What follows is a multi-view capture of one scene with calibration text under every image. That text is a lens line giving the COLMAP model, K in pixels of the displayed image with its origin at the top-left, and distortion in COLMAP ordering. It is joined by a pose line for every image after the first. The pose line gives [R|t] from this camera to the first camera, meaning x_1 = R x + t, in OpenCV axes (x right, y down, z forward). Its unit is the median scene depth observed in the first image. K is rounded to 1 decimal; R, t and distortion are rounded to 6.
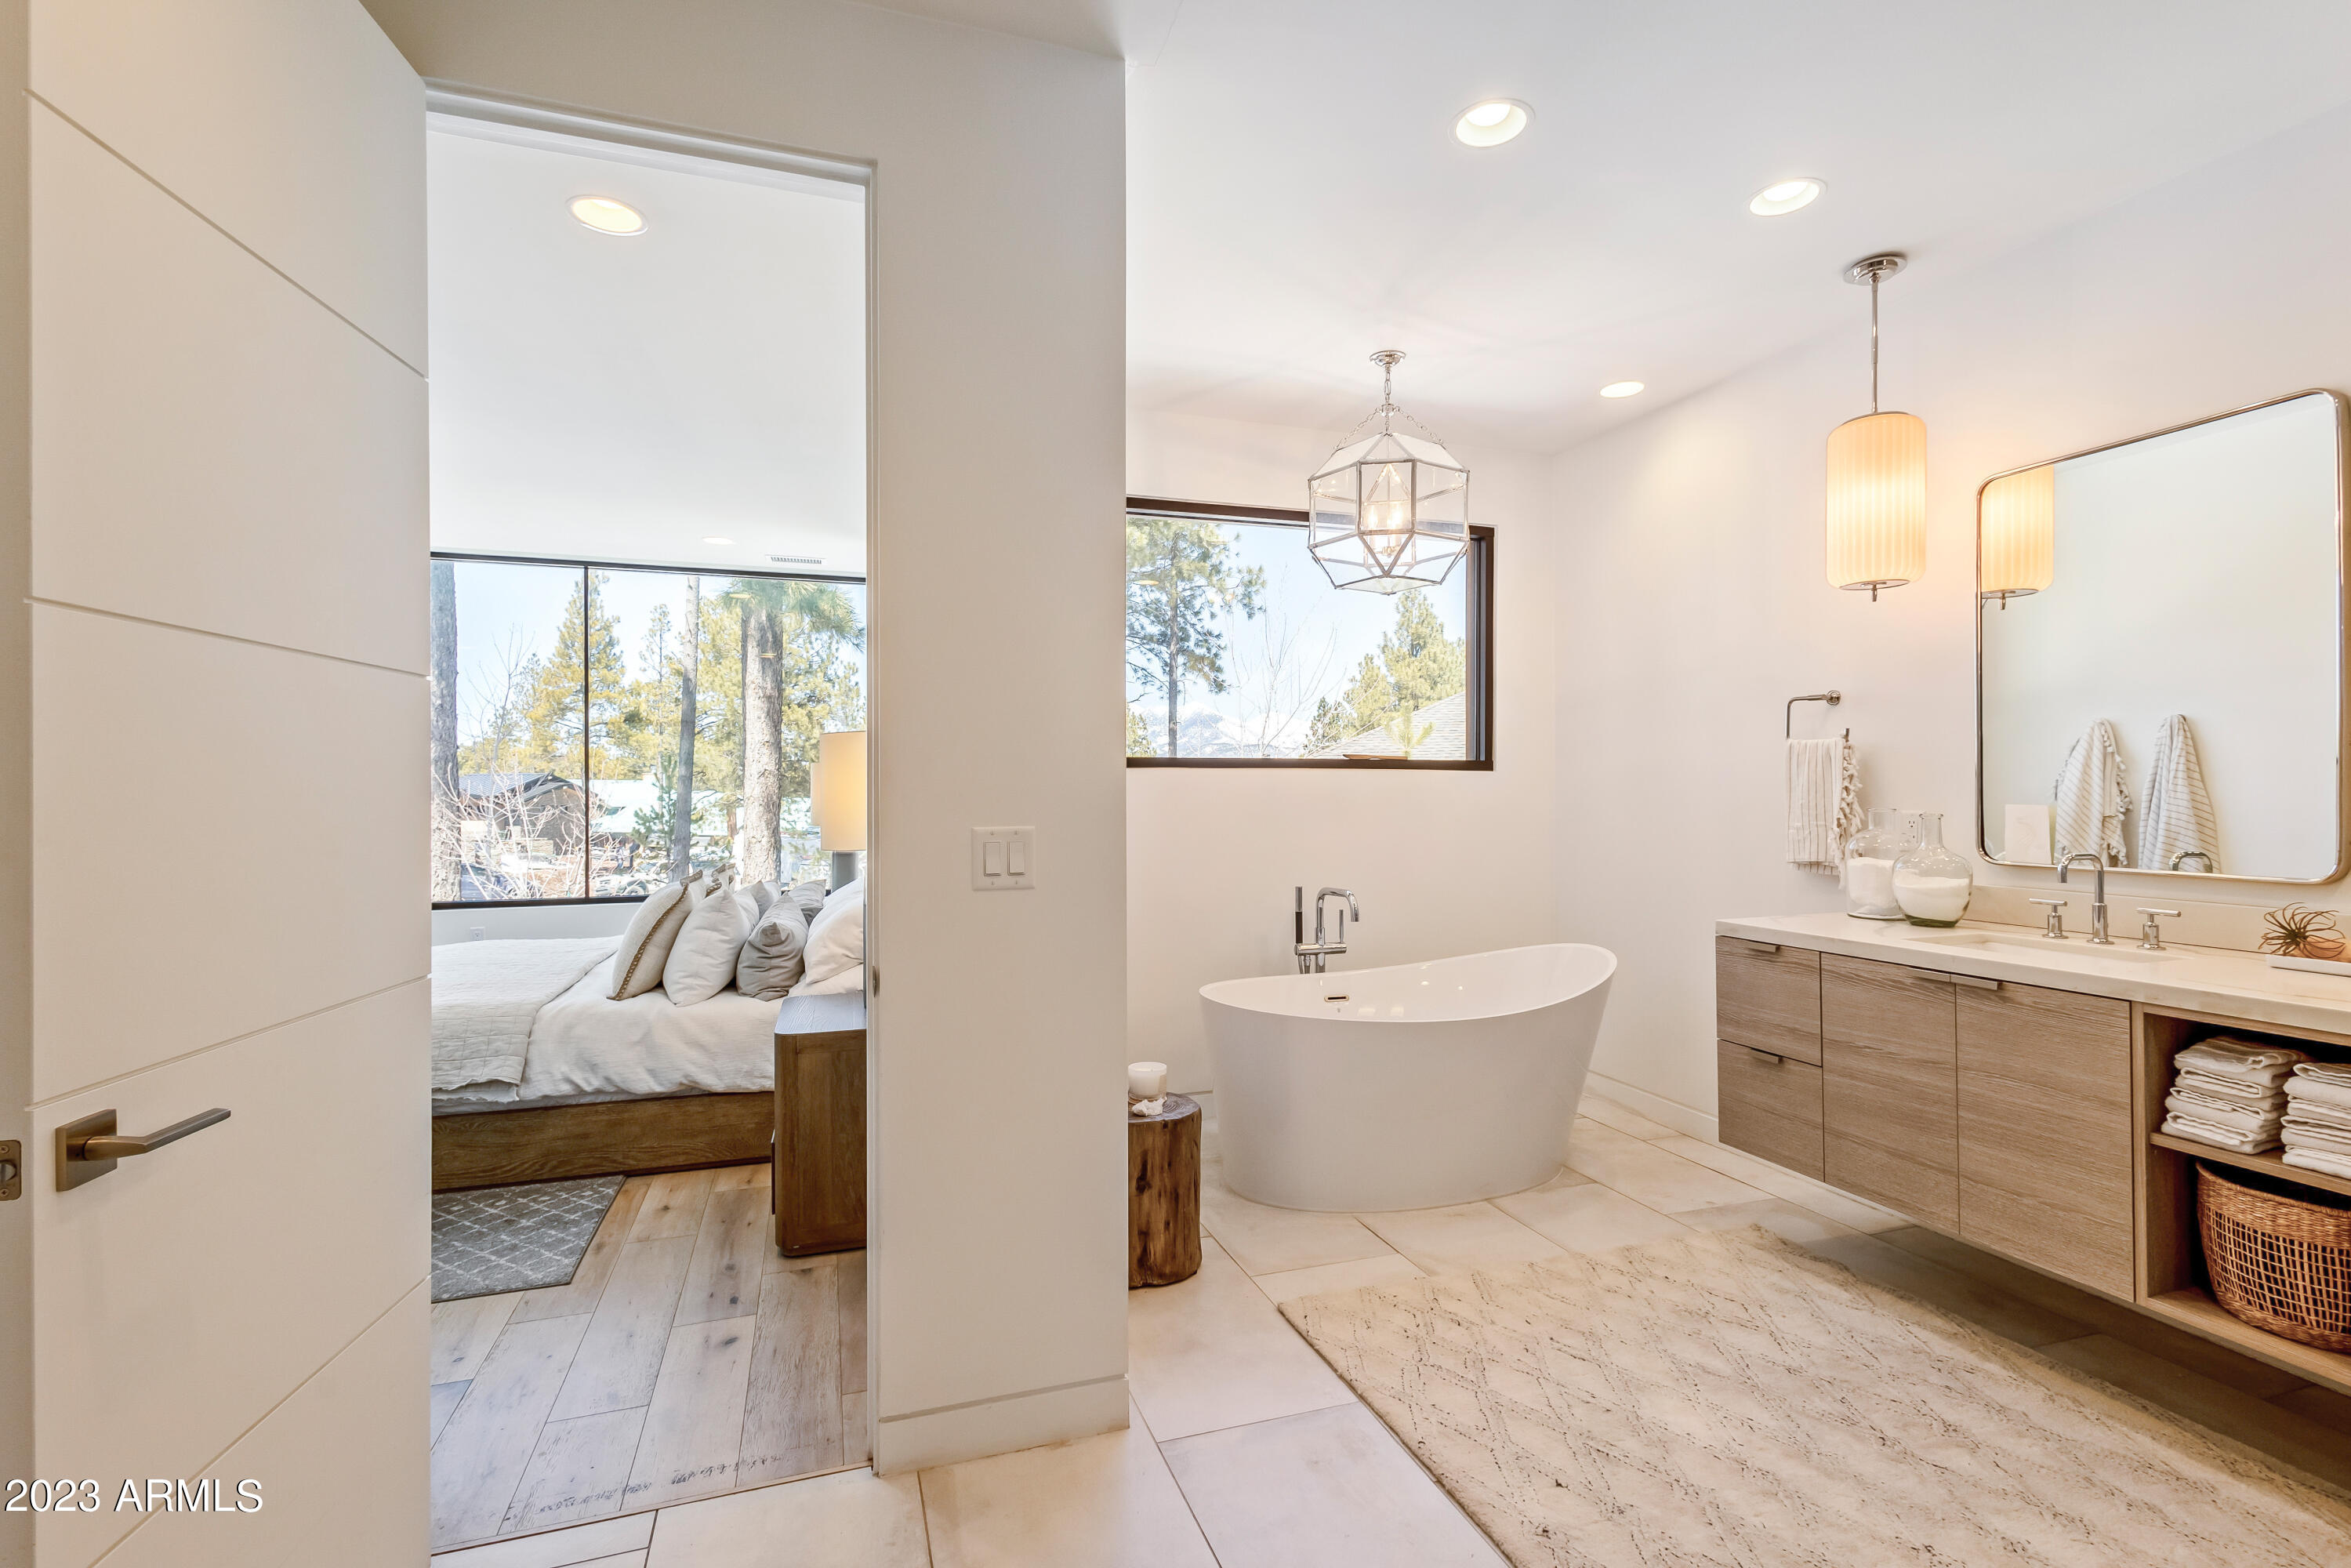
lens RADIAL K [[1097.0, 0, 1178.2], [0, 1097.0, 784.9], [0, 0, 1]] dist [0.014548, -0.005743]
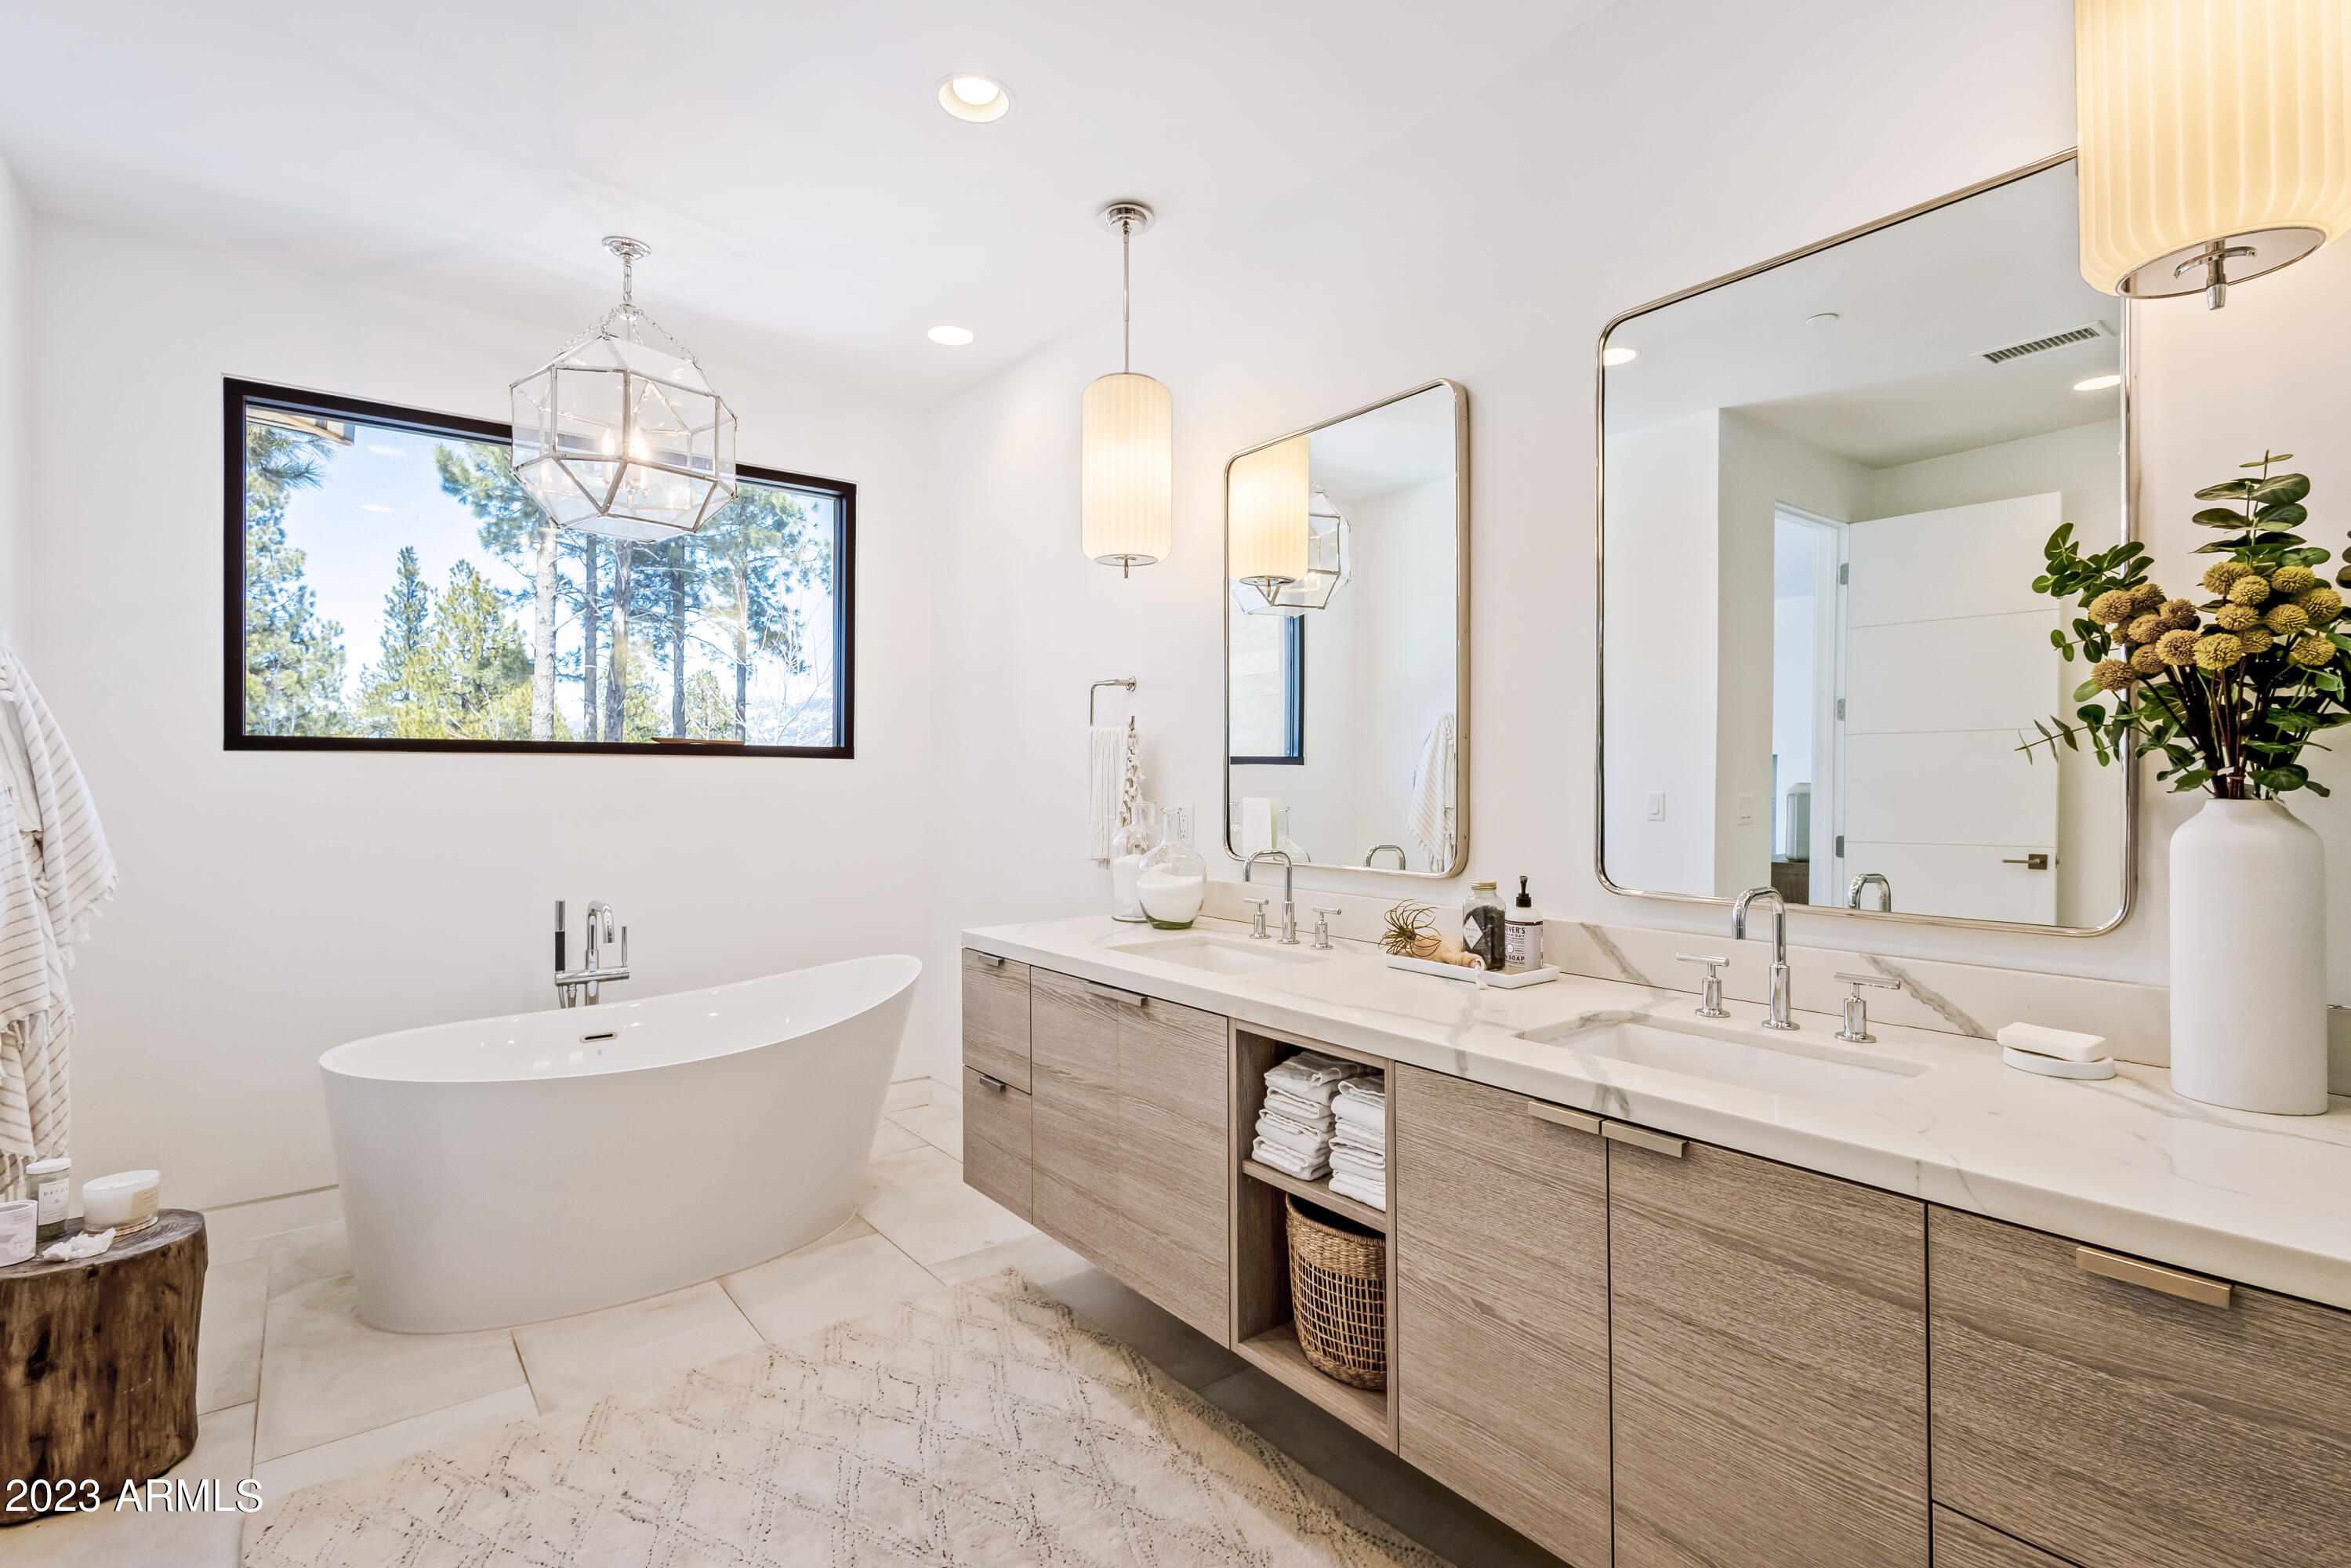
lens RADIAL K [[1097.0, 0, 1193.4], [0, 1097.0, 772.9], [0, 0, 1]] dist [0.014548, -0.005743]
pose [[0.941946, 0.003407, 0.335748, 0.383188], [-0.003427, 0.999994, -0.000533, -0.002866], [-0.335748, -0.000648, 0.941952, 0.115827]]
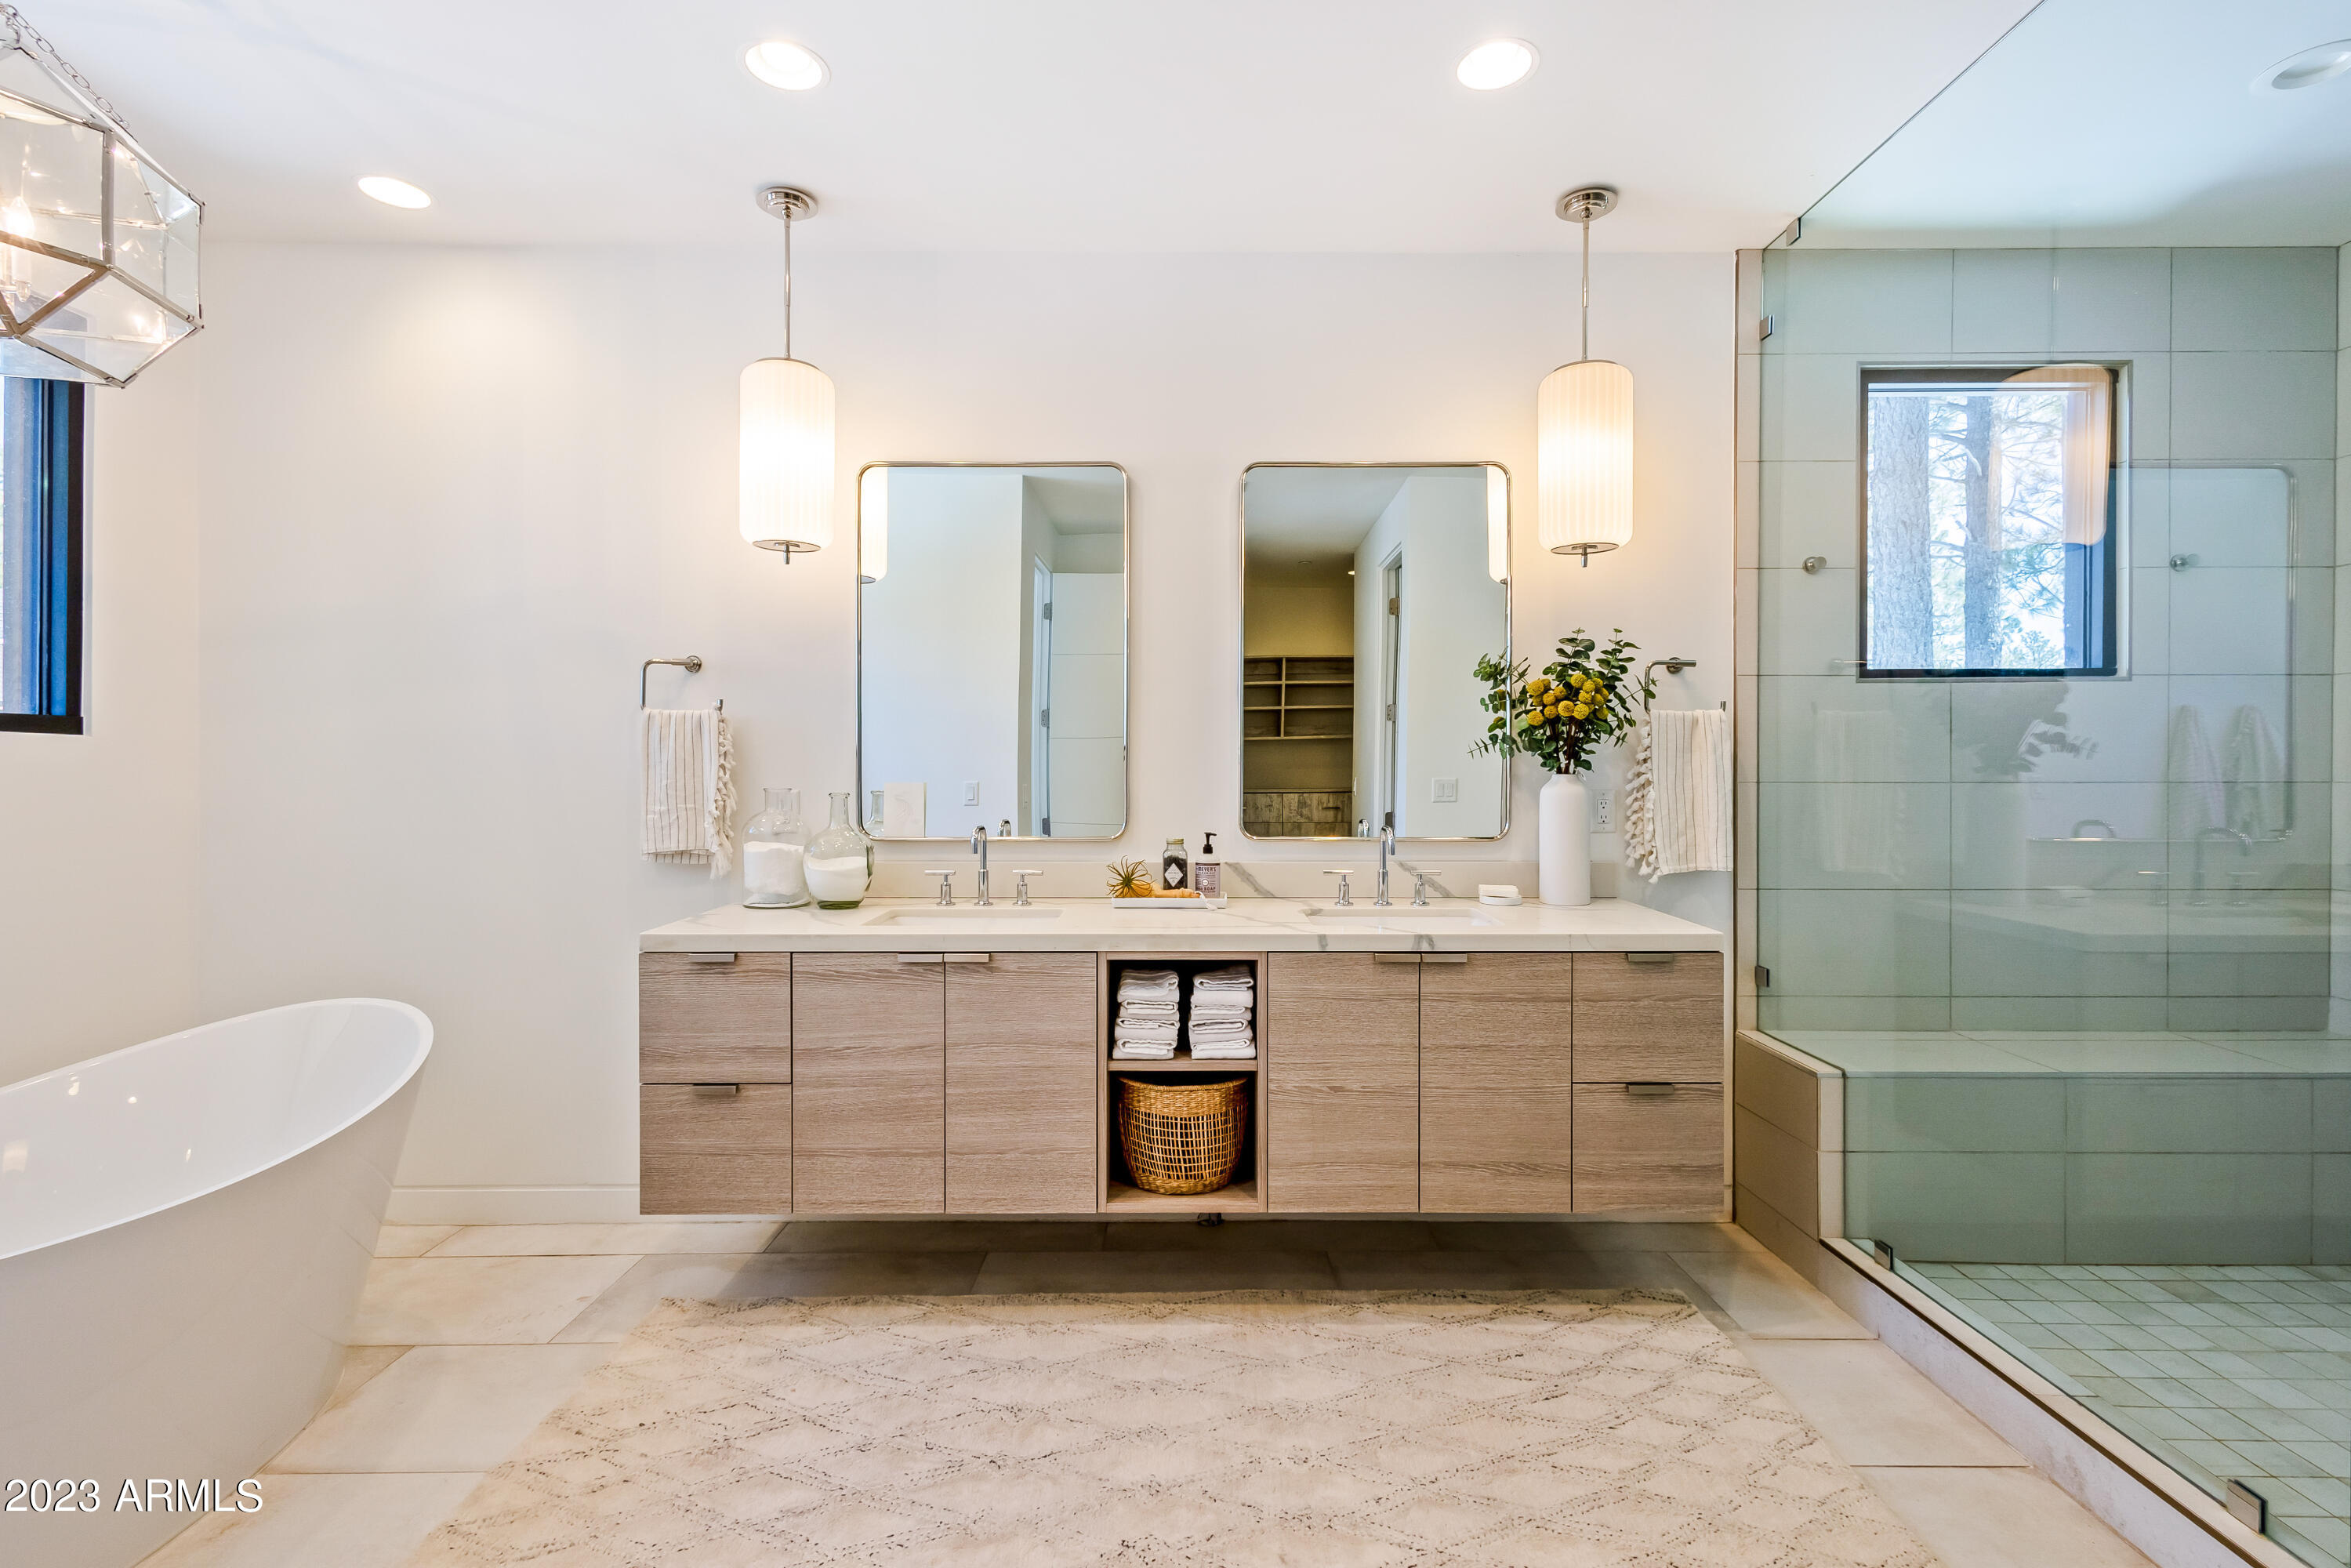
lens RADIAL K [[1097.0, 0, 1189.7], [0, 1097.0, 769.4], [0, 0, 1]] dist [0.014548, -0.005743]
pose [[0.308331, 0.000076, 0.951279, -0.143033], [-0.006933, 0.999974, 0.002167, 0.001462], [-0.951254, -0.007263, 0.308323, 0.401891]]
